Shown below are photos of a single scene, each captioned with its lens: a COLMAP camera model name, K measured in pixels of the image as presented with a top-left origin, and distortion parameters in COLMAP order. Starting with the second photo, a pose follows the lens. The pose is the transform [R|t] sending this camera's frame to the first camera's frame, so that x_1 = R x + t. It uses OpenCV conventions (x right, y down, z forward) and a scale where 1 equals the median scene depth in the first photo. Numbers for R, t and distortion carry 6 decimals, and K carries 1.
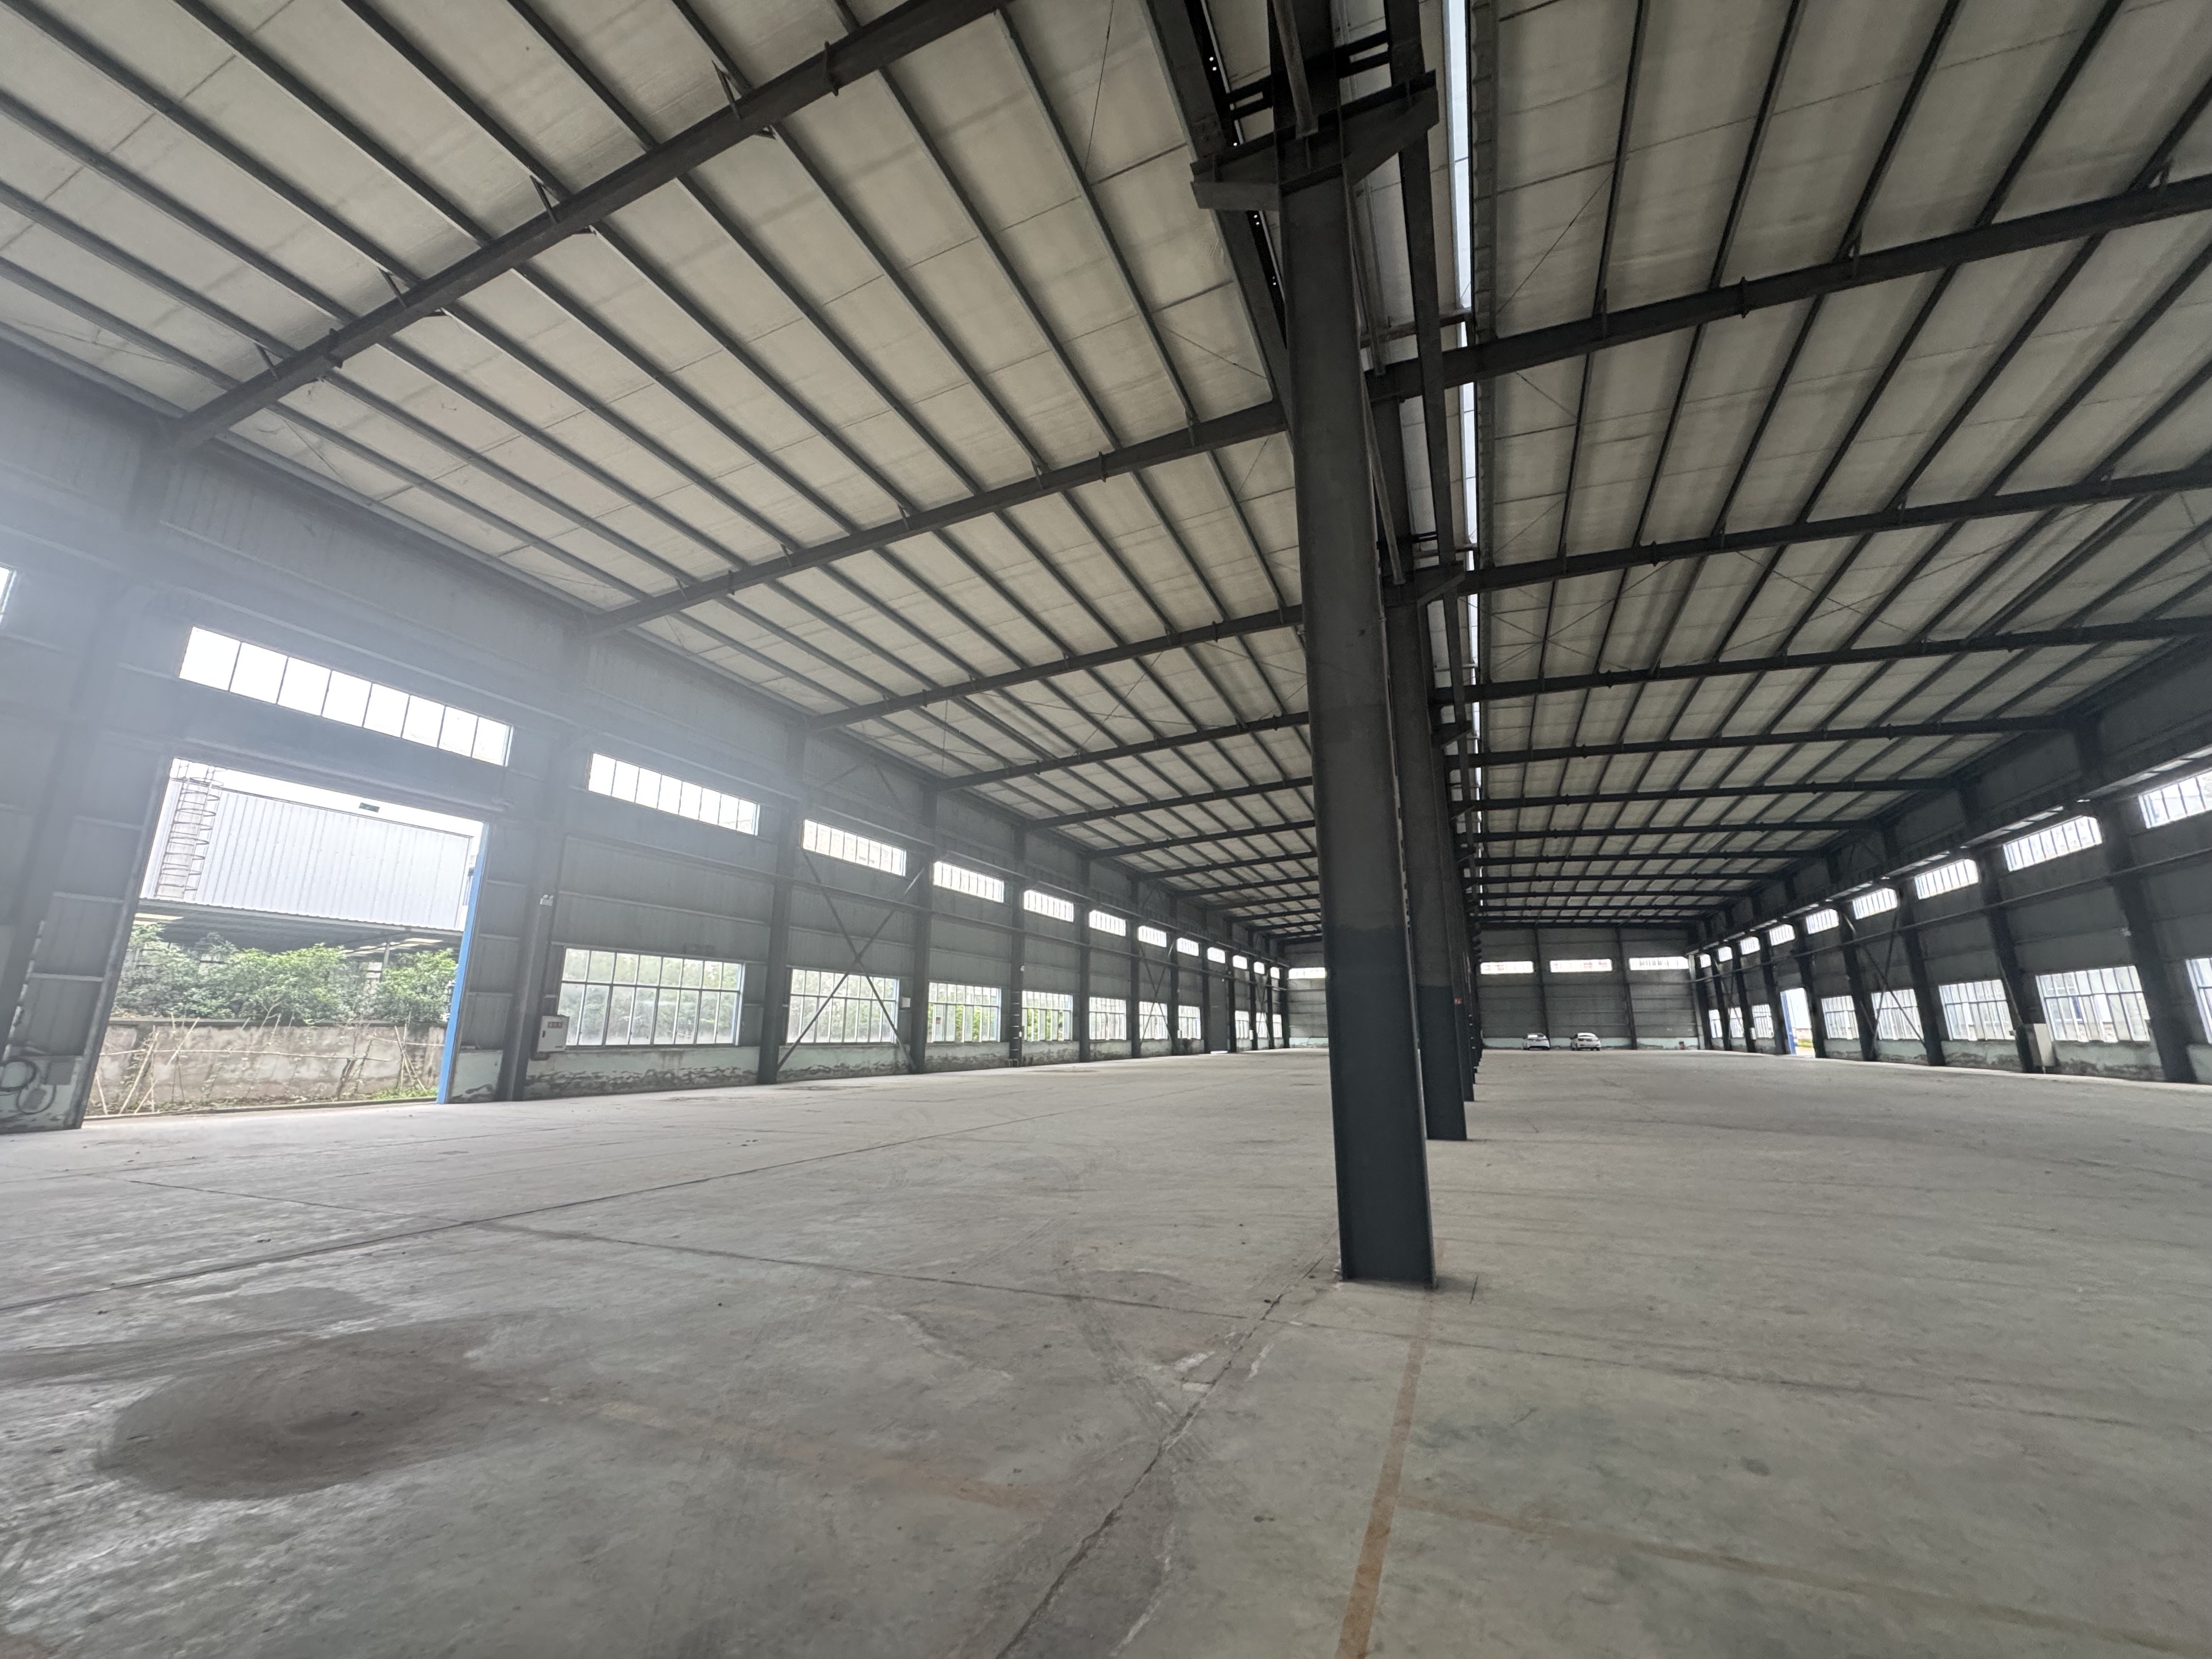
lens RADIAL K [[875.4, 0, 1103.2], [0, 875.4, 825.1], [0, 0, 1]] dist [-0.000348, -0.000015]
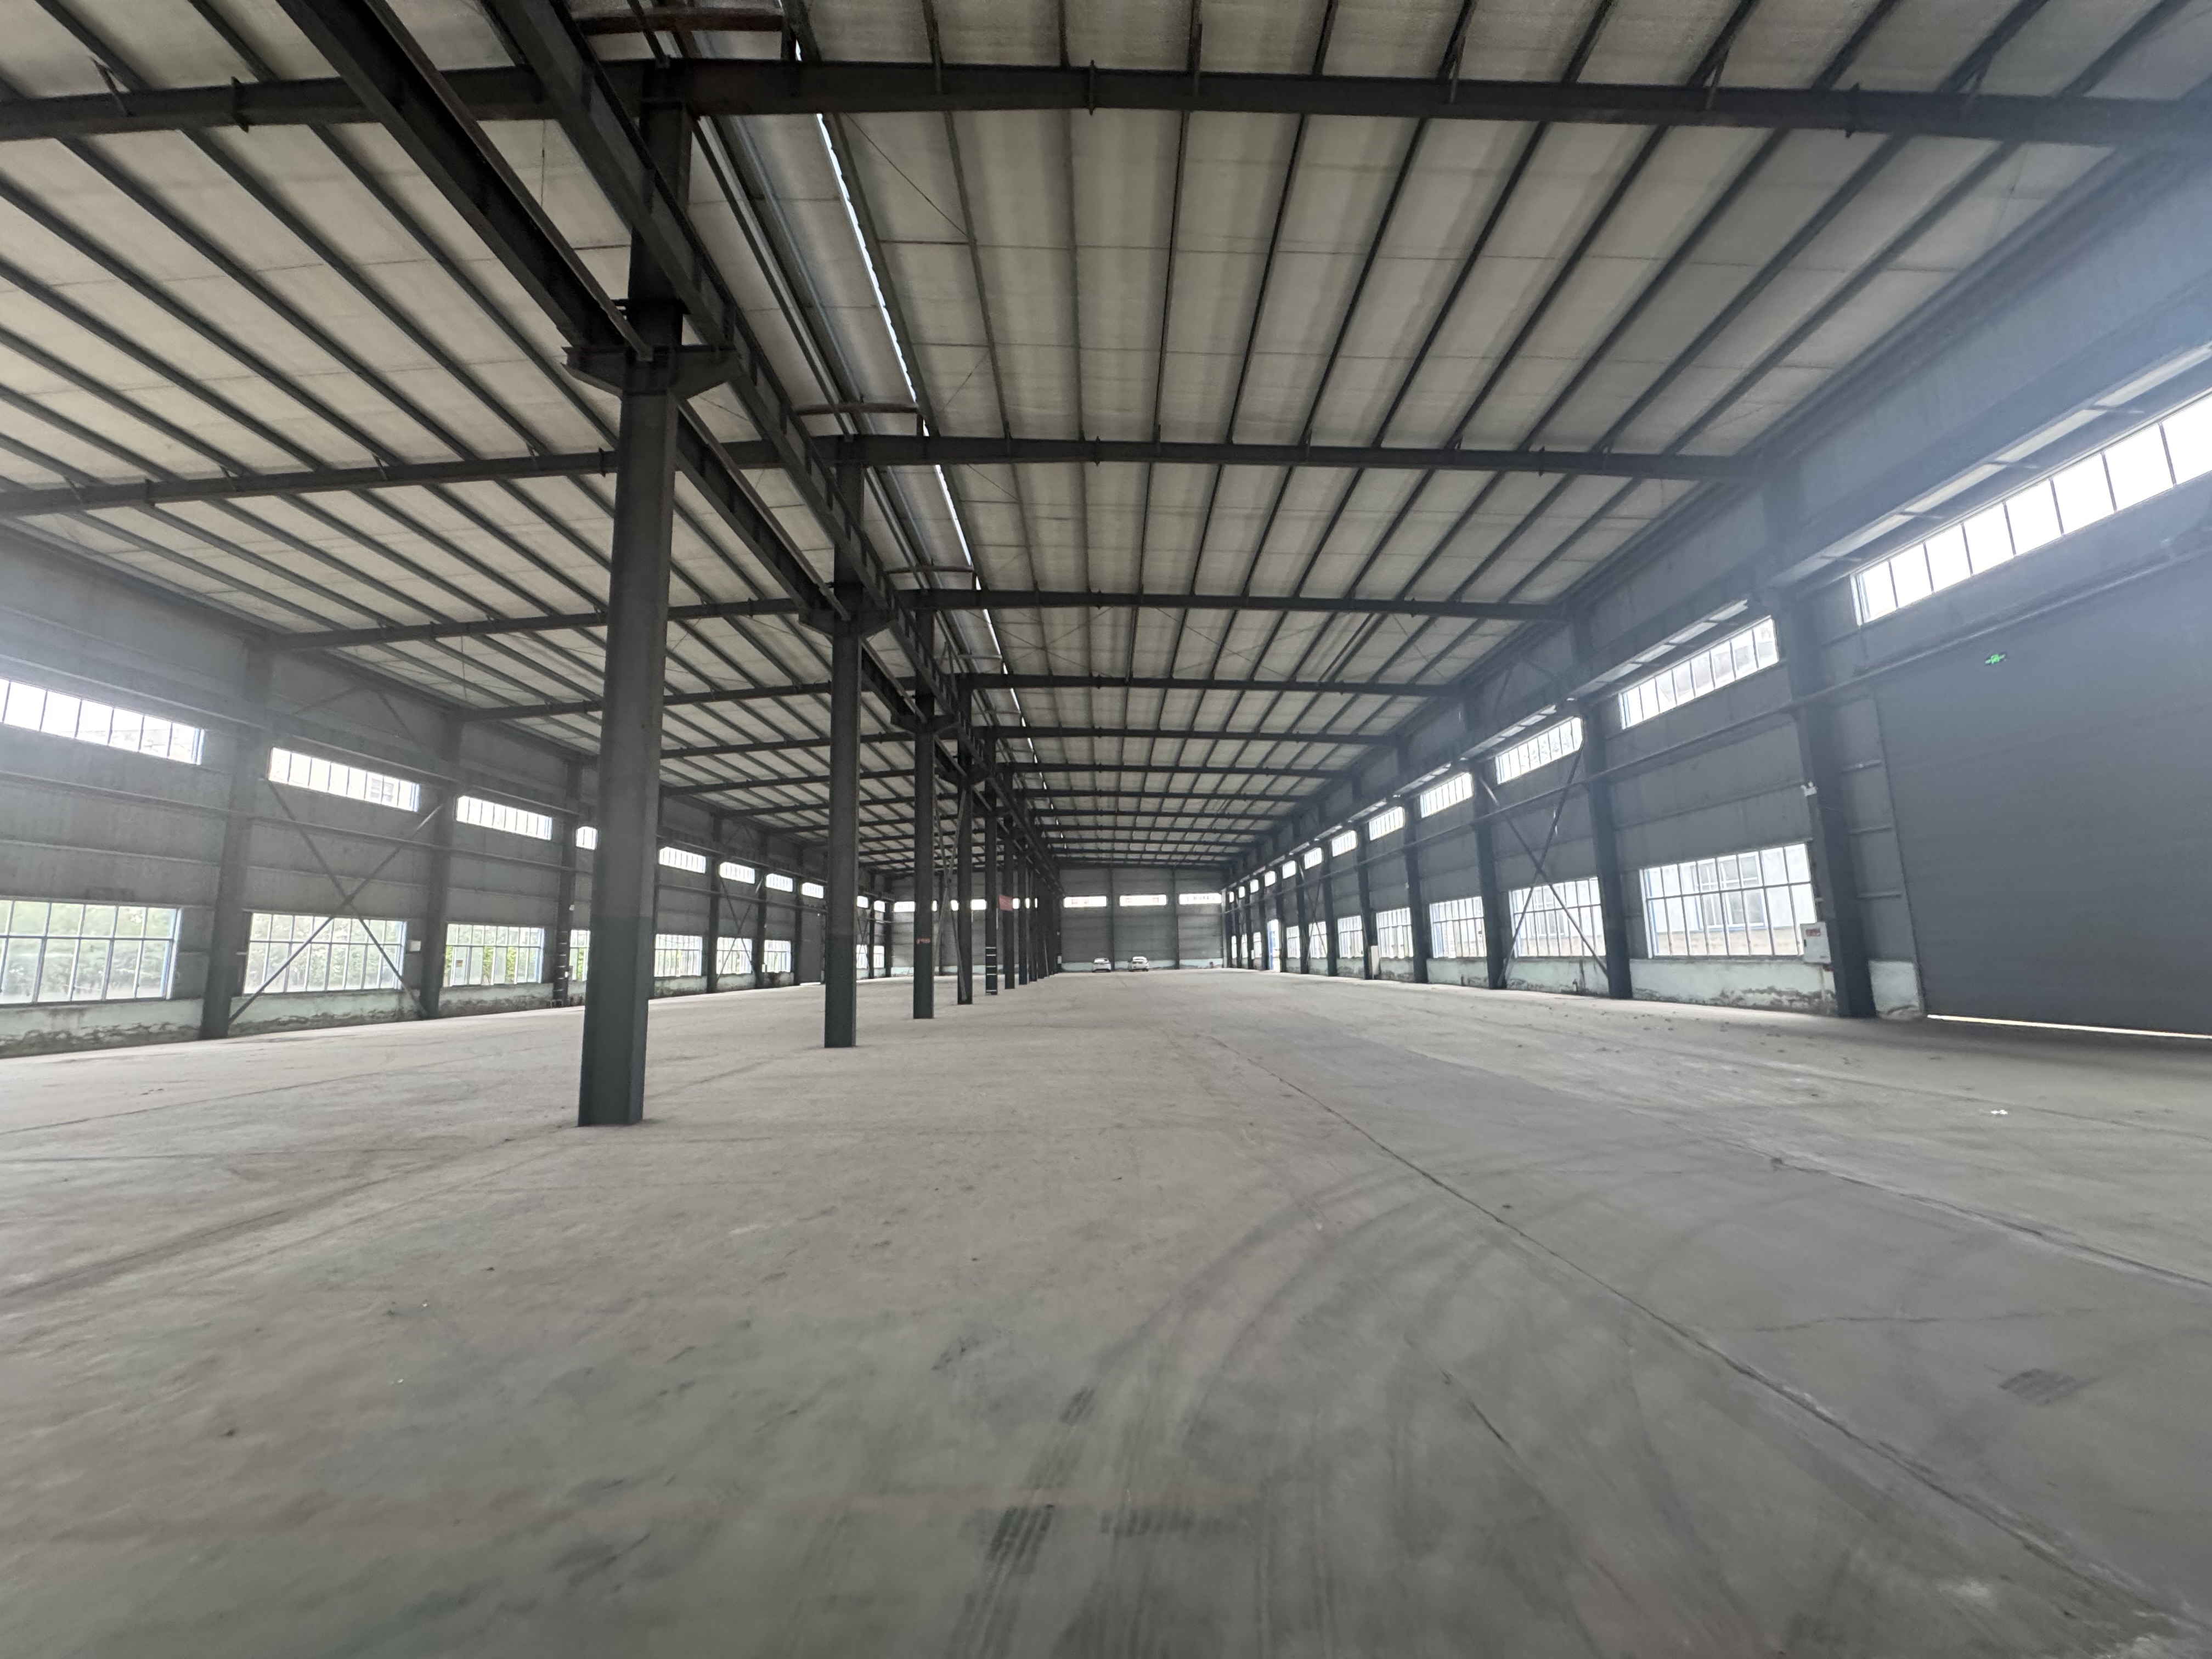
lens RADIAL K [[875.4, 0, 1103.2], [0, 875.4, 825.1], [0, 0, 1]] dist [-0.000348, -0.000015]
pose [[0.919019, 0.035737, 0.392589, 0.075725], [-0.066658, 0.995630, 0.065411, -0.035233], [-0.388536, -0.086283, 0.917385, -0.131378]]
